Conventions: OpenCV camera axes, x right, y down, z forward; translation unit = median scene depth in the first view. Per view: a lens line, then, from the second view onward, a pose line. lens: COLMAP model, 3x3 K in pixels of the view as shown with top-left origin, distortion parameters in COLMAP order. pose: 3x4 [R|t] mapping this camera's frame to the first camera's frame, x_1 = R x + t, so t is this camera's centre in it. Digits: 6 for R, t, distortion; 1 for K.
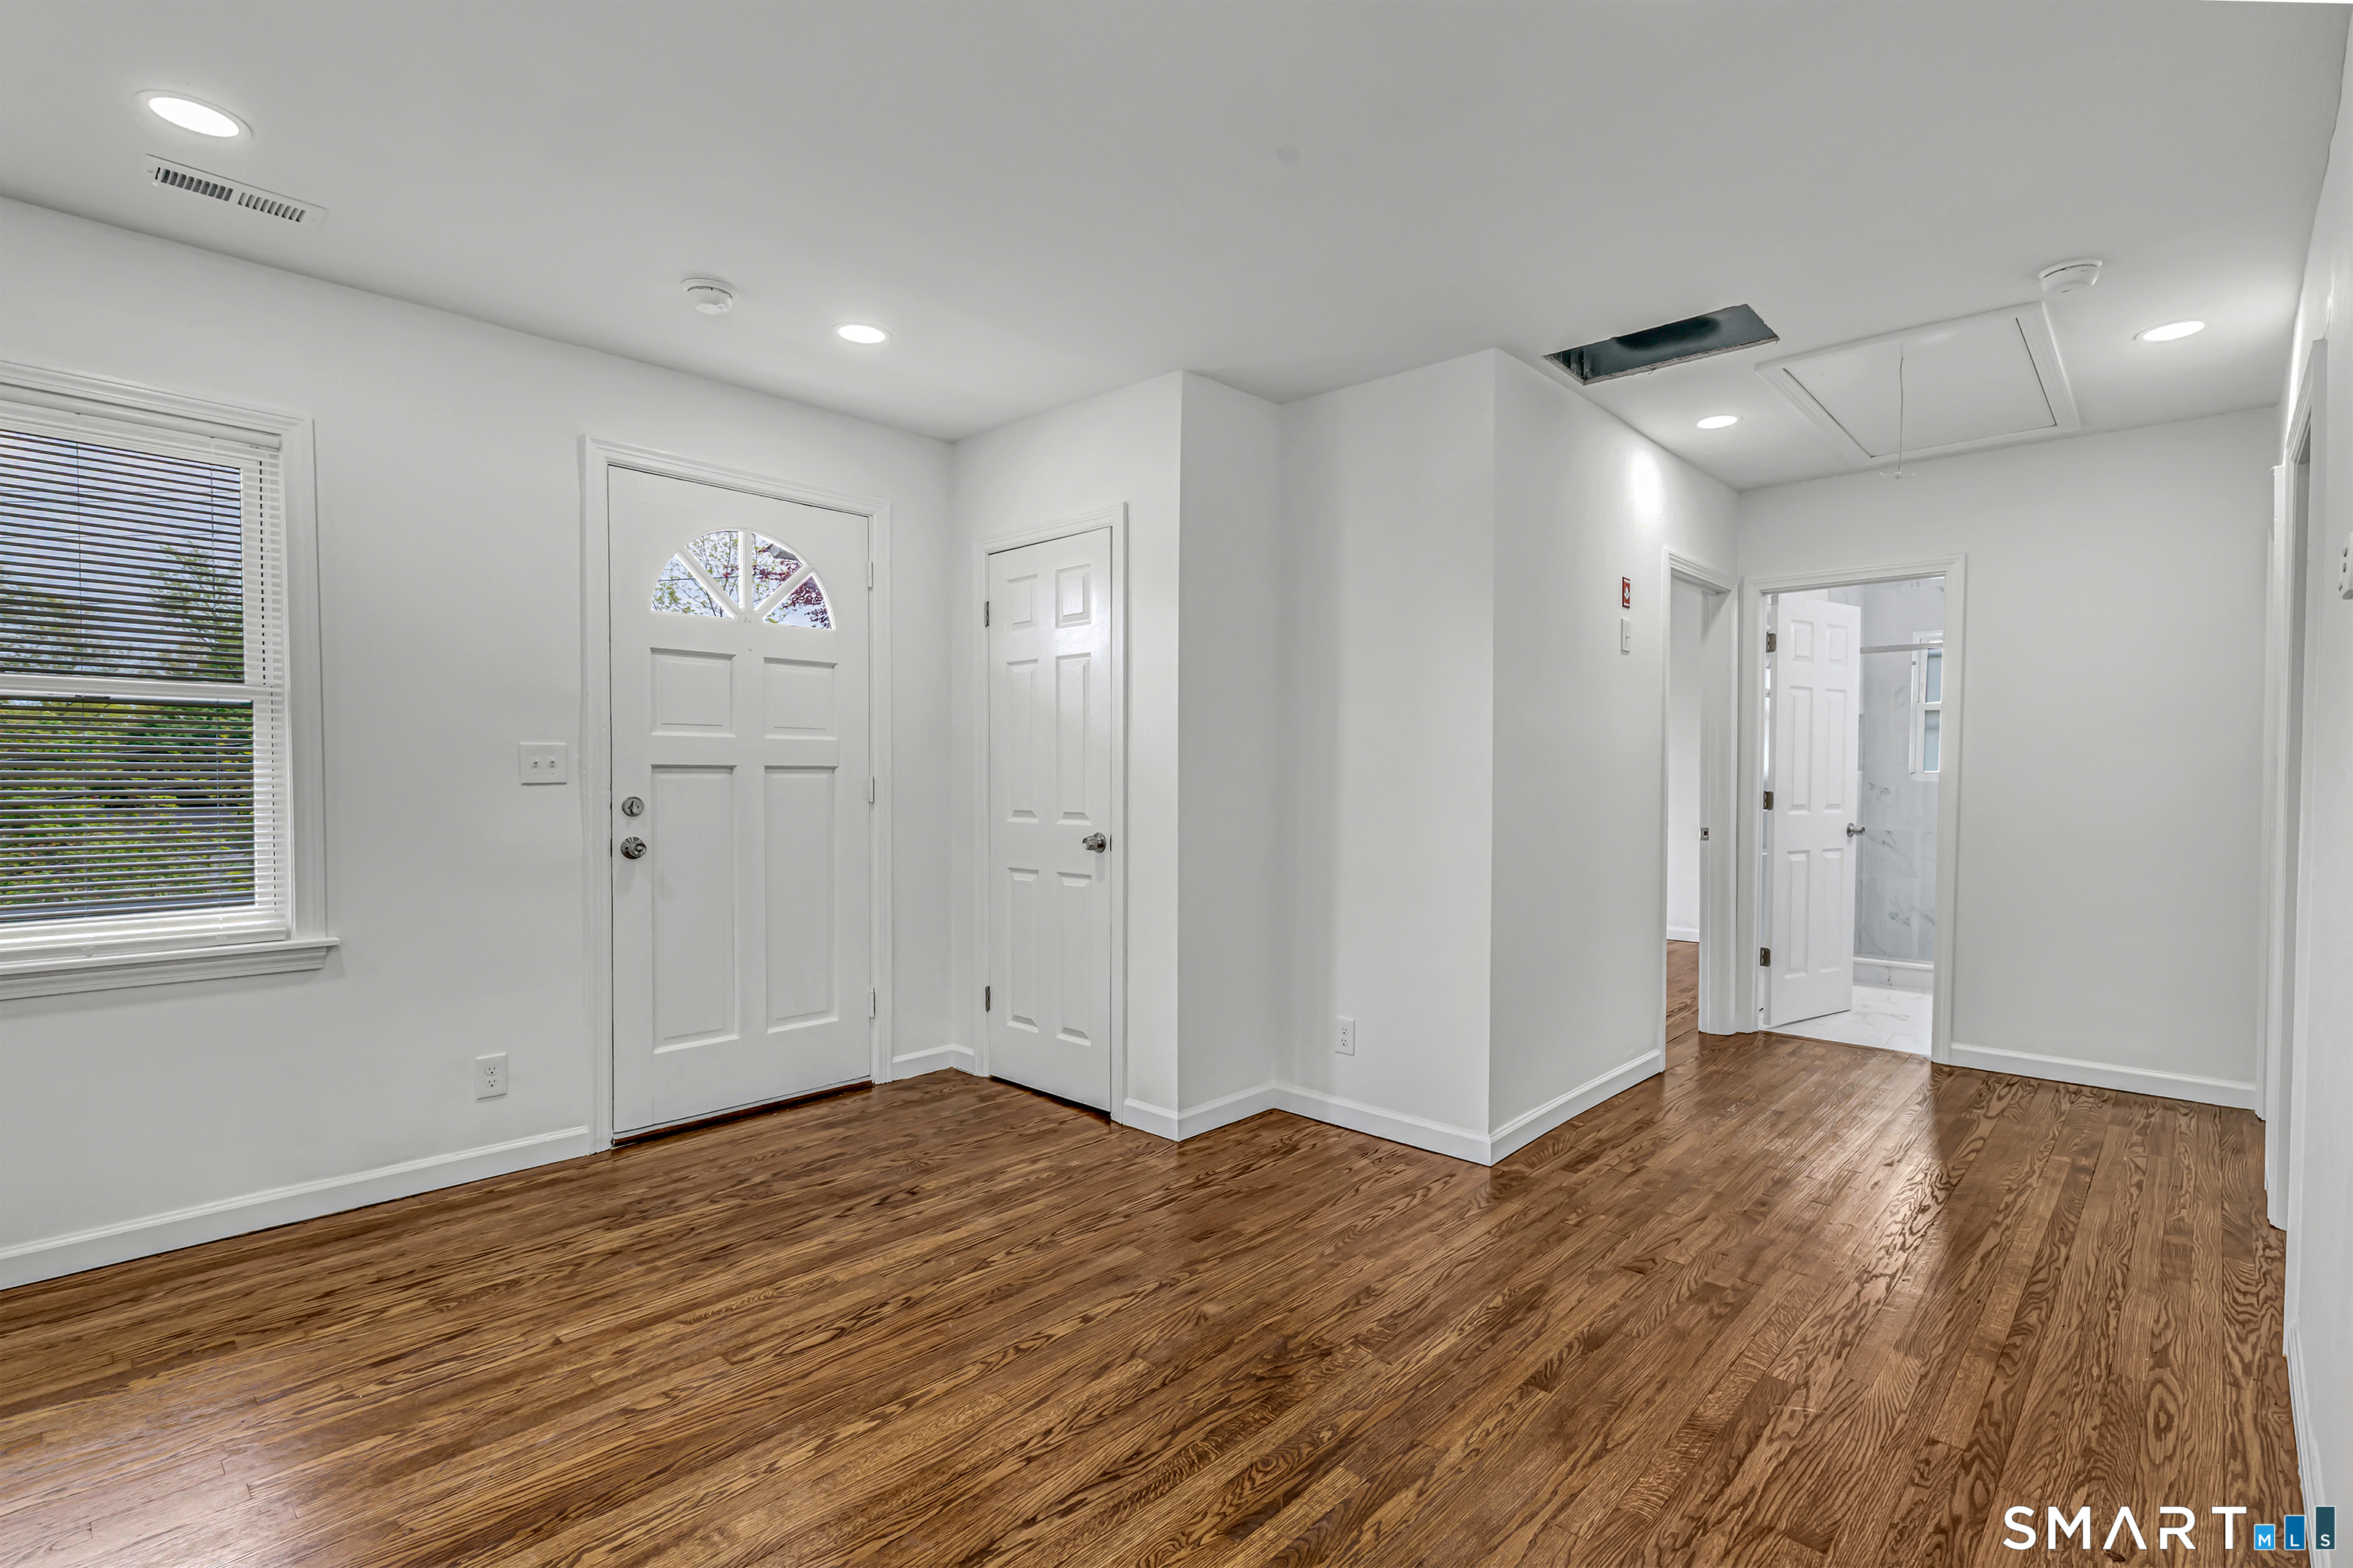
lens RADIAL K [[1067.6, 0, 1183.6], [0, 1067.6, 788.8], [0, 0, 1]] dist [0.001321, 0.000113]
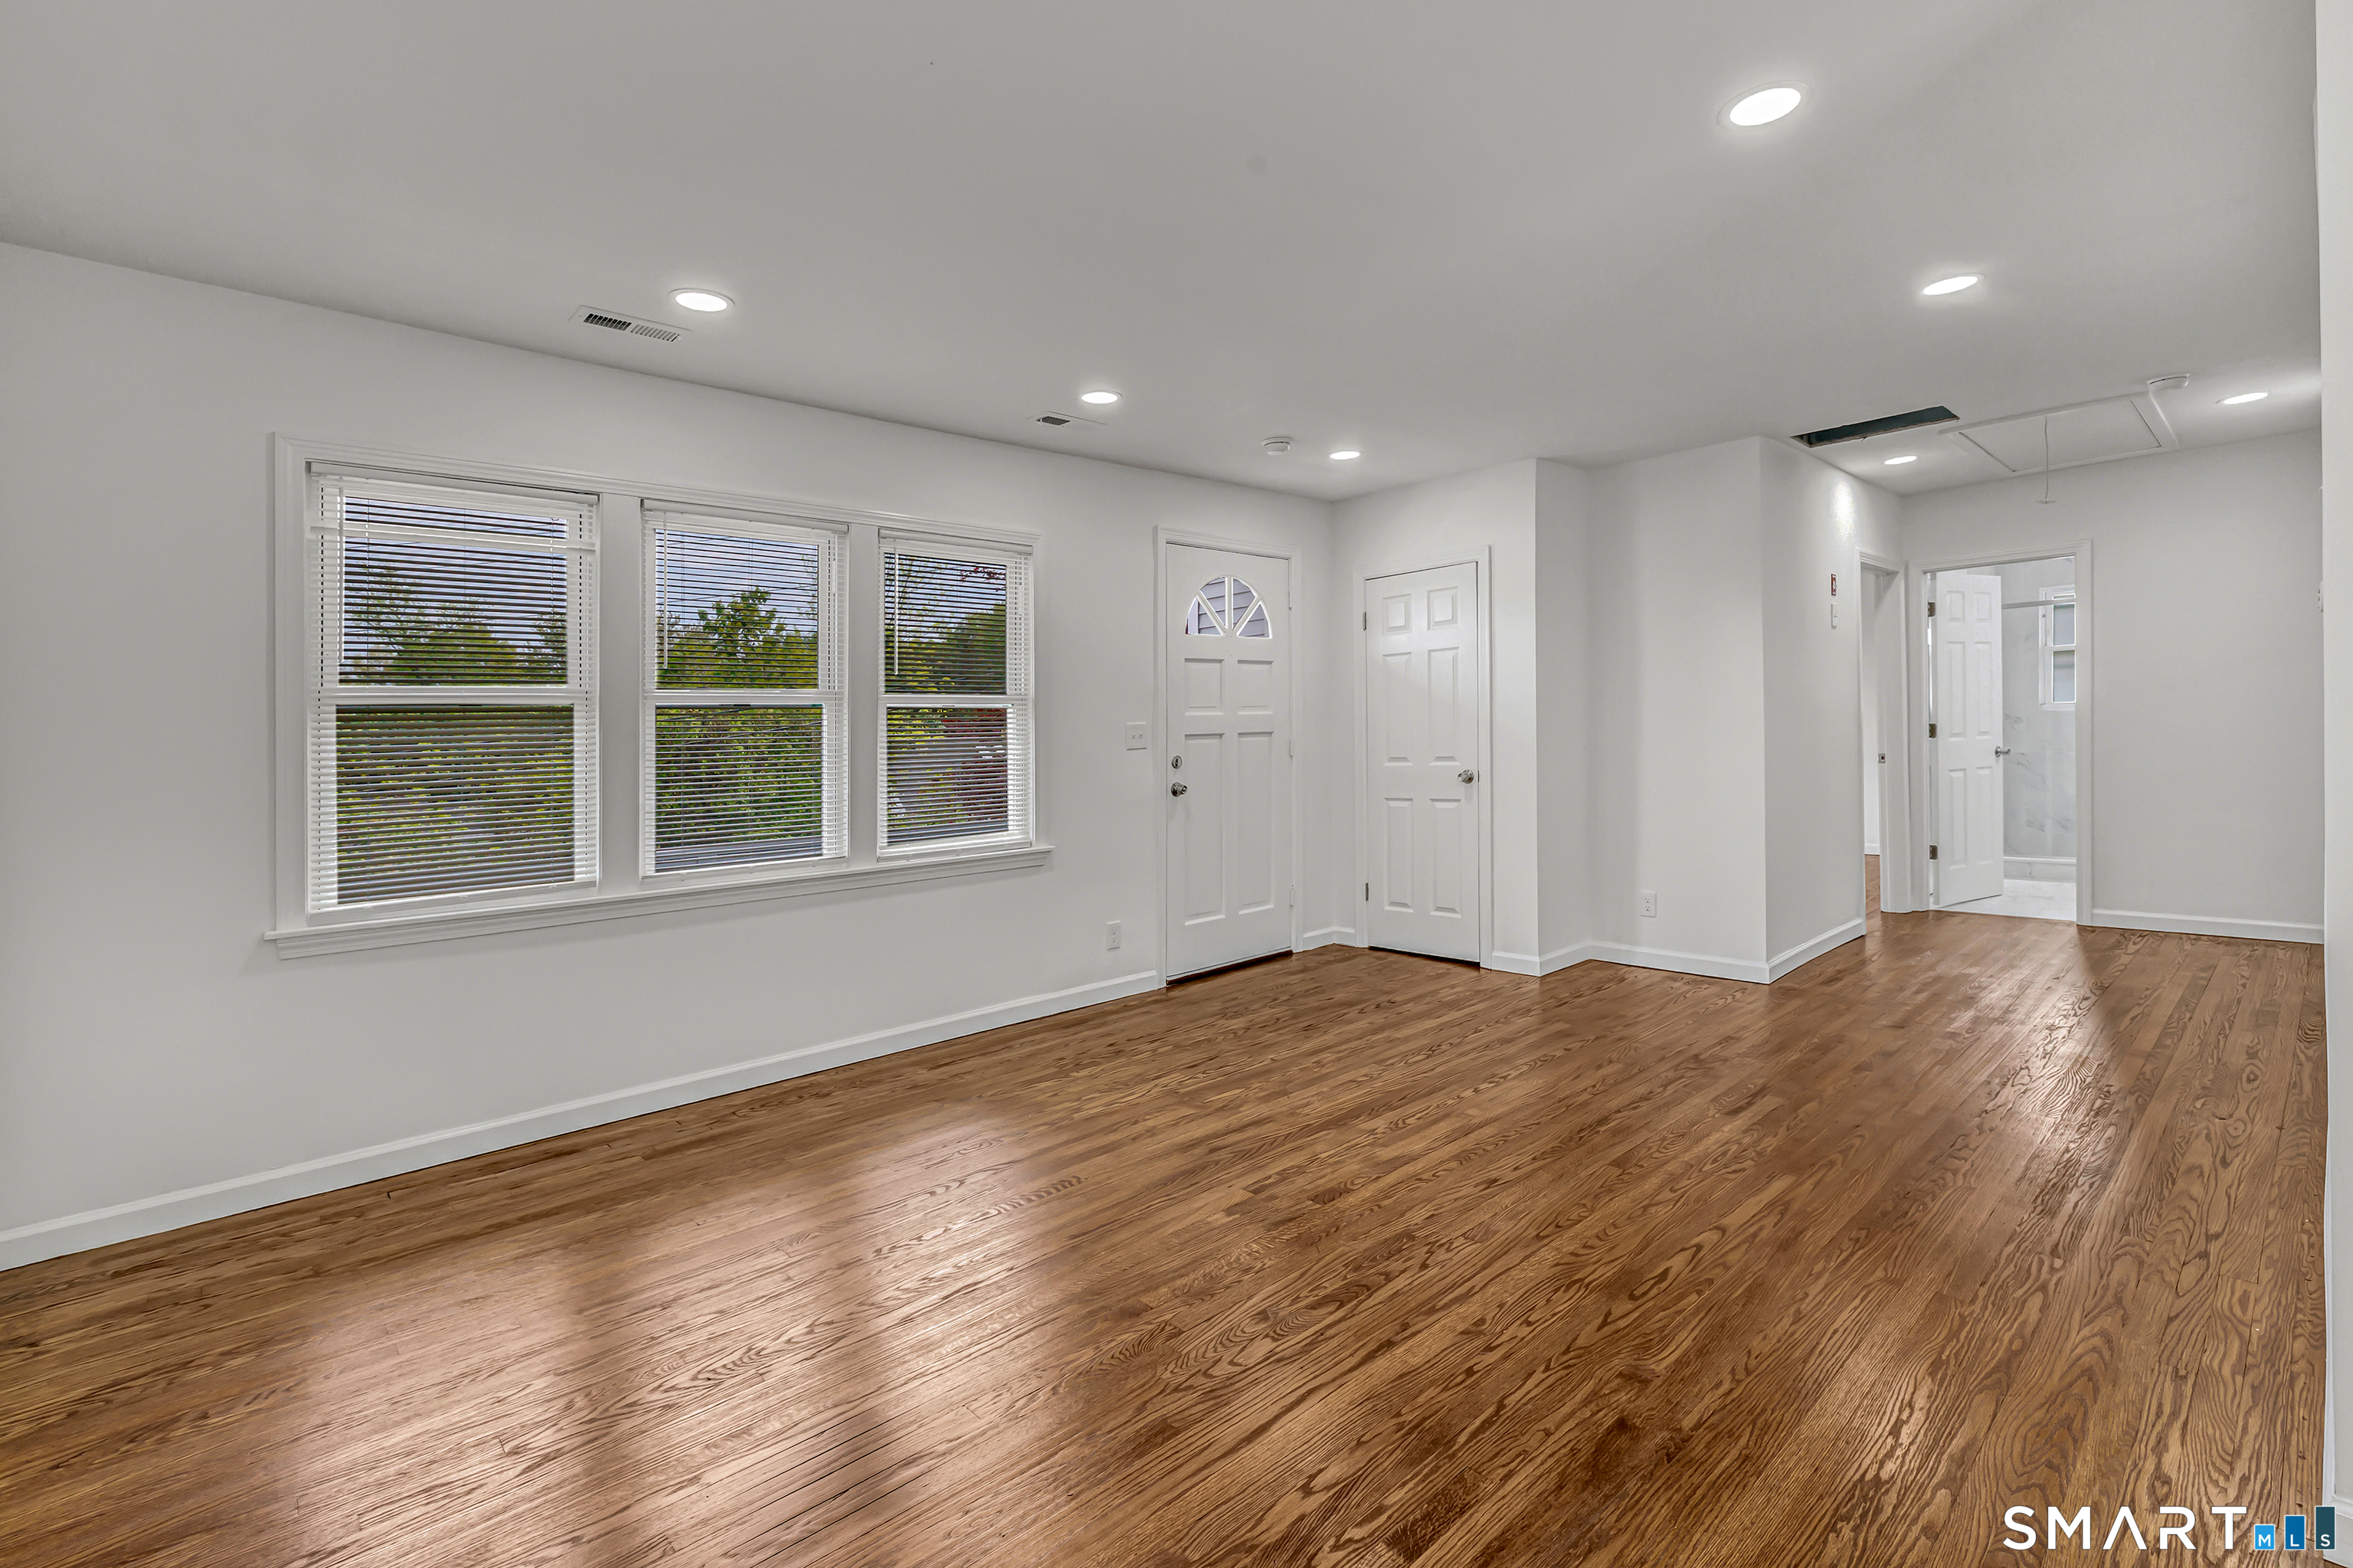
lens RADIAL K [[1039.3, 0, 1174.5], [0, 1039.3, 749.3], [0, 0, 1]] dist [0.002002, 0.000448]
pose [[0.996176, -0.037998, -0.078675, -0.375146], [0.038038, 0.999276, -0.000984, -0.000589], [0.078655, -0.002012, 0.996900, -0.459335]]
